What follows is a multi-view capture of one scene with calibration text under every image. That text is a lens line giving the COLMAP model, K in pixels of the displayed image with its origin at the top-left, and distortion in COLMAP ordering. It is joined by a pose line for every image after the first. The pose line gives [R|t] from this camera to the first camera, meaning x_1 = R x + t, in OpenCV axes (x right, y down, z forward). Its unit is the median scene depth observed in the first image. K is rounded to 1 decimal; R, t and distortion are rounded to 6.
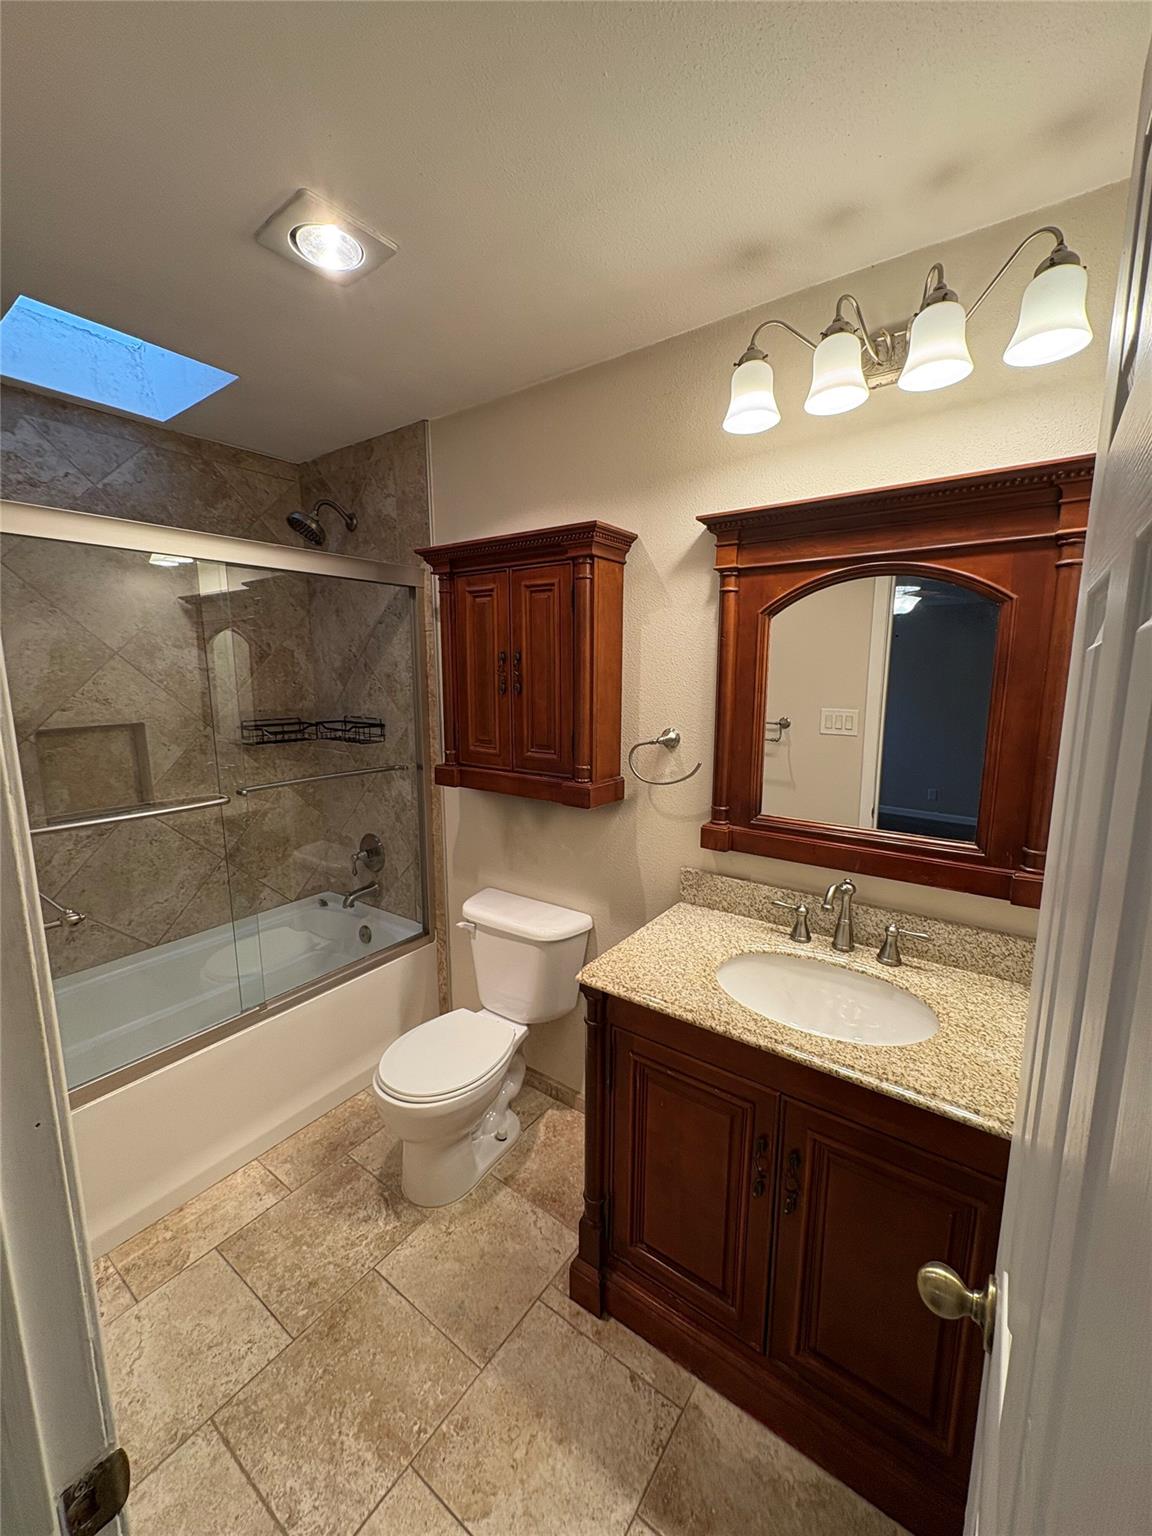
lens RADIAL K [[609.7, 0, 576.0], [0, 609.7, 768.0], [0, 0, 1]] dist [0.000037, -0.000093]
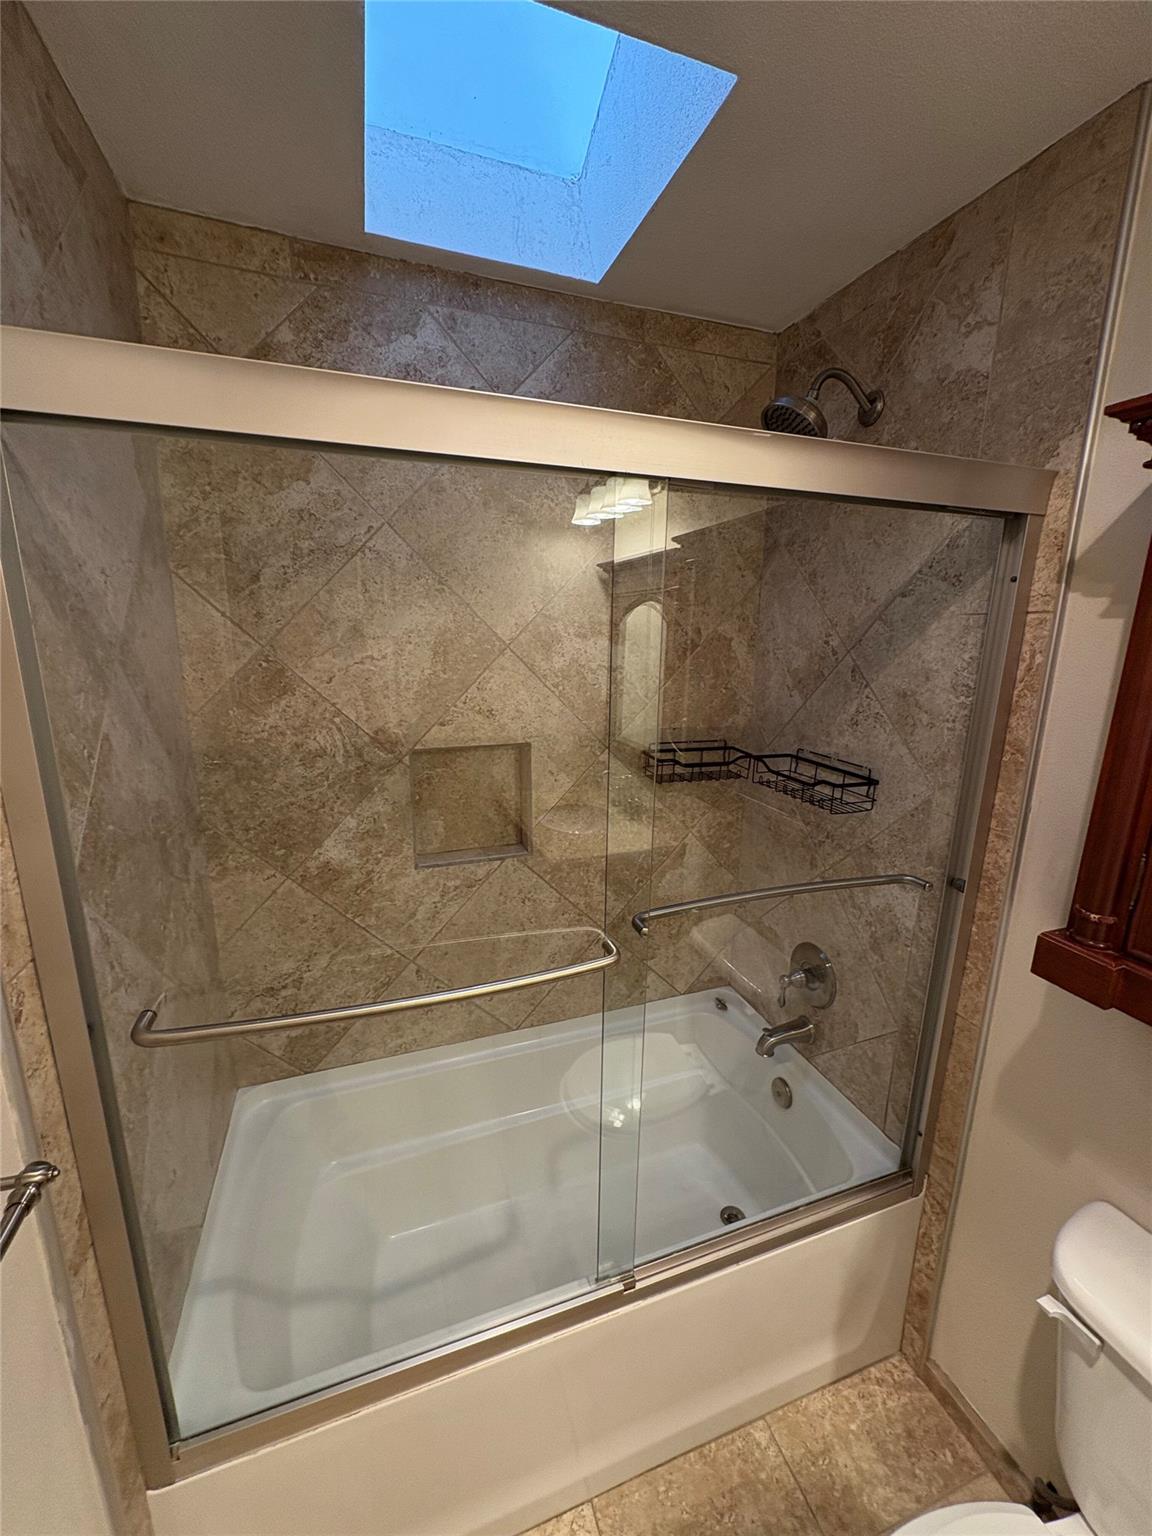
lens RADIAL K [[609.7, 0, 576.0], [0, 609.7, 768.0], [0, 0, 1]] dist [0.000037, -0.000093]
pose [[0.821302, 0.139077, -0.553282, -0.244733], [-0.105955, 0.990142, 0.091607, -0.109111], [0.560568, -0.016614, 0.827942, 0.405077]]
